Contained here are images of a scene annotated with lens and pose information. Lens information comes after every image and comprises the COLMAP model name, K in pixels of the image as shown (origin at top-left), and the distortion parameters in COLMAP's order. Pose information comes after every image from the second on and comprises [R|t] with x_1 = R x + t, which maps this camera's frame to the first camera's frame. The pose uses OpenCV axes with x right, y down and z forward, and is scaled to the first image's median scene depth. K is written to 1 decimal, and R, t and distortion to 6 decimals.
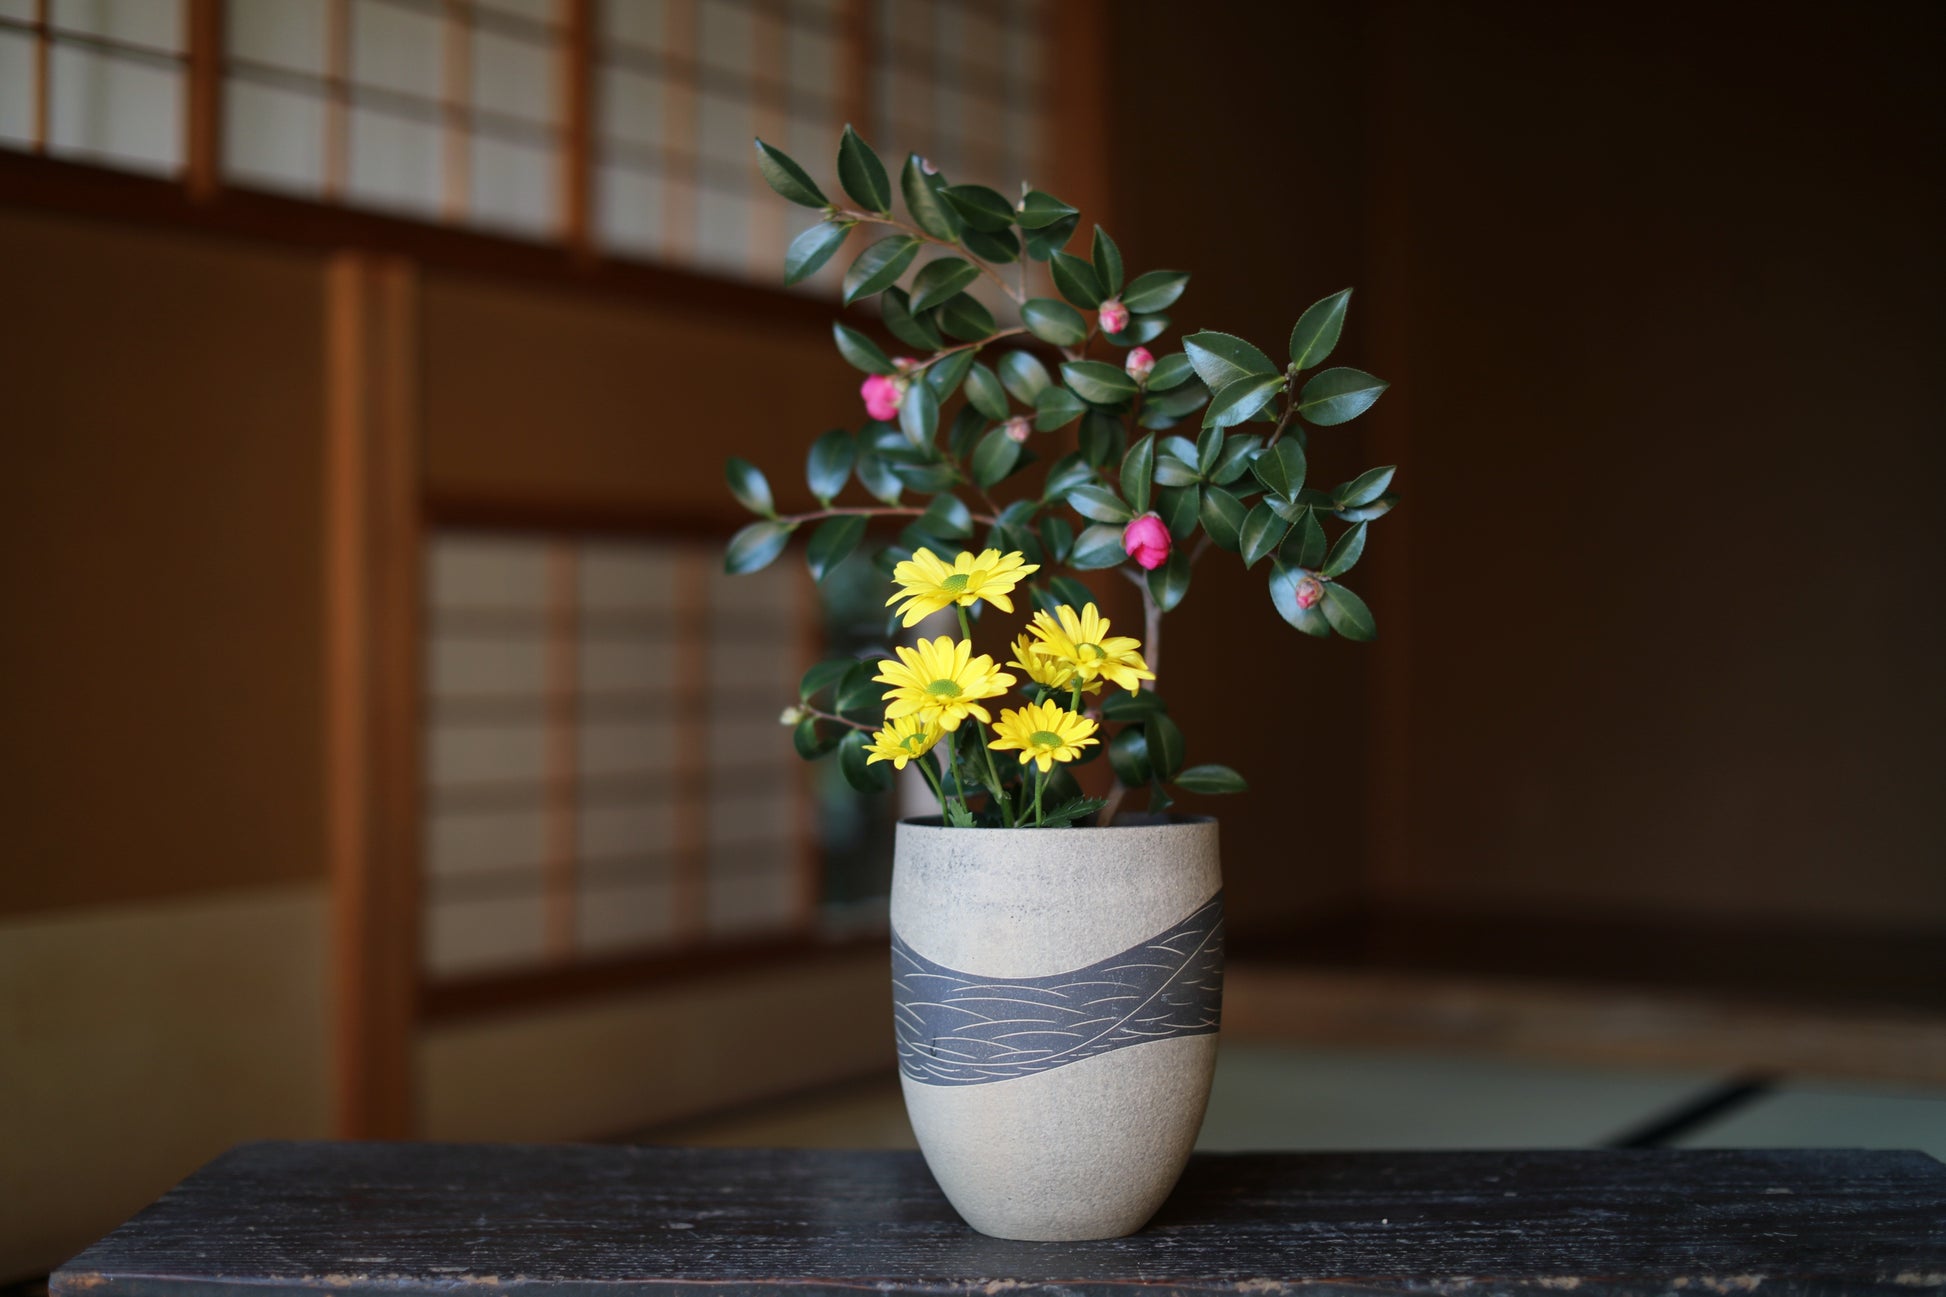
lens RADIAL K [[2949.9, 0, 973.0], [0, 2949.9, 648.5], [0, 0, 1]] dist [-0.211713, 0.201023]
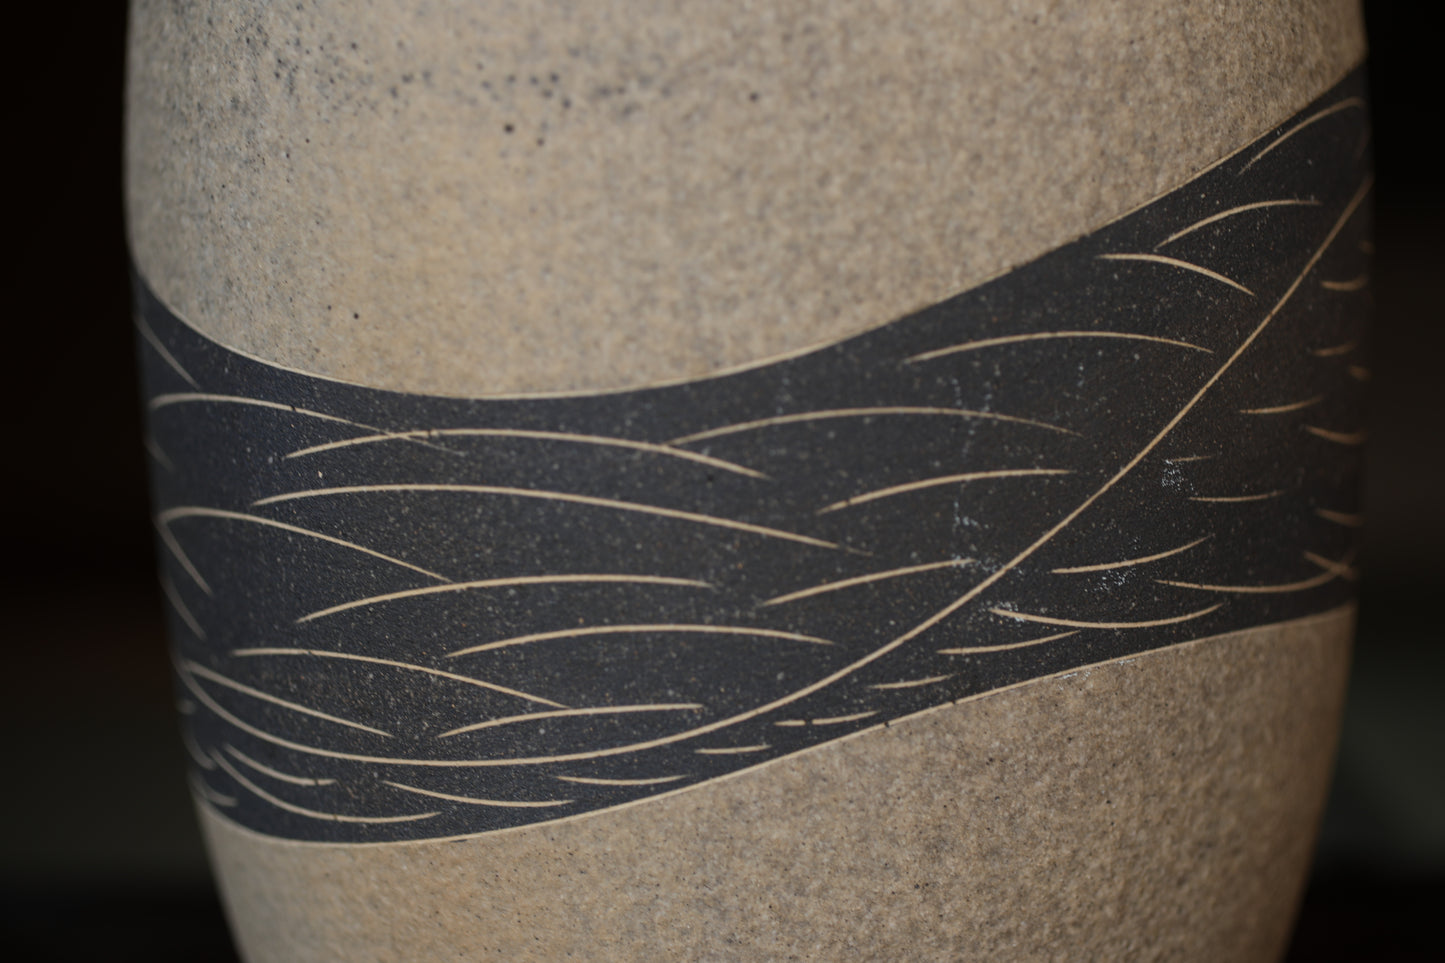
lens RADIAL K [[2346.4, 0, 722.5], [0, 2346.4, 481.5], [0, 0, 1]] dist [-0.002247, 0.049391]
pose [[0.998633, -0.016896, -0.049454, 0.038048], [0.022363, 0.993438, 0.112166, 0.097591], [0.047234, -0.113119, 0.992458, 0.811086]]
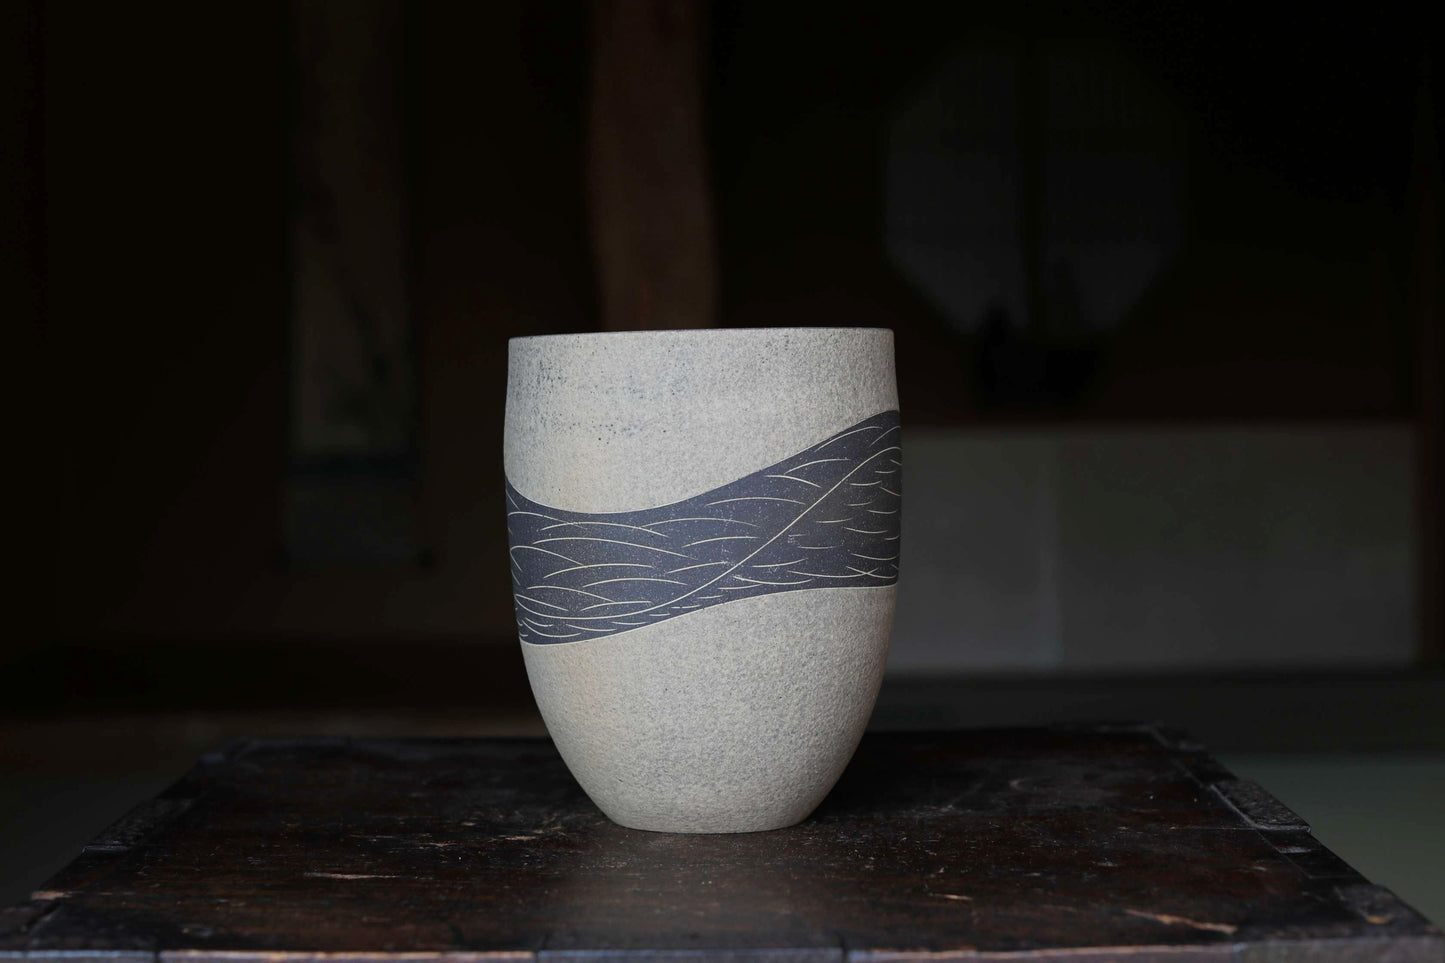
lens RADIAL K [[2133.6, 0, 704.2], [0, 2133.6, 482.0], [0, 0, 1]] dist [-0.193313, 0.135411]
pose [[0.970082, -0.005885, -0.242706, 0.185358], [0.016474, 0.998998, 0.041623, 0.078228], [0.242218, -0.044376, 0.969207, 0.423560]]
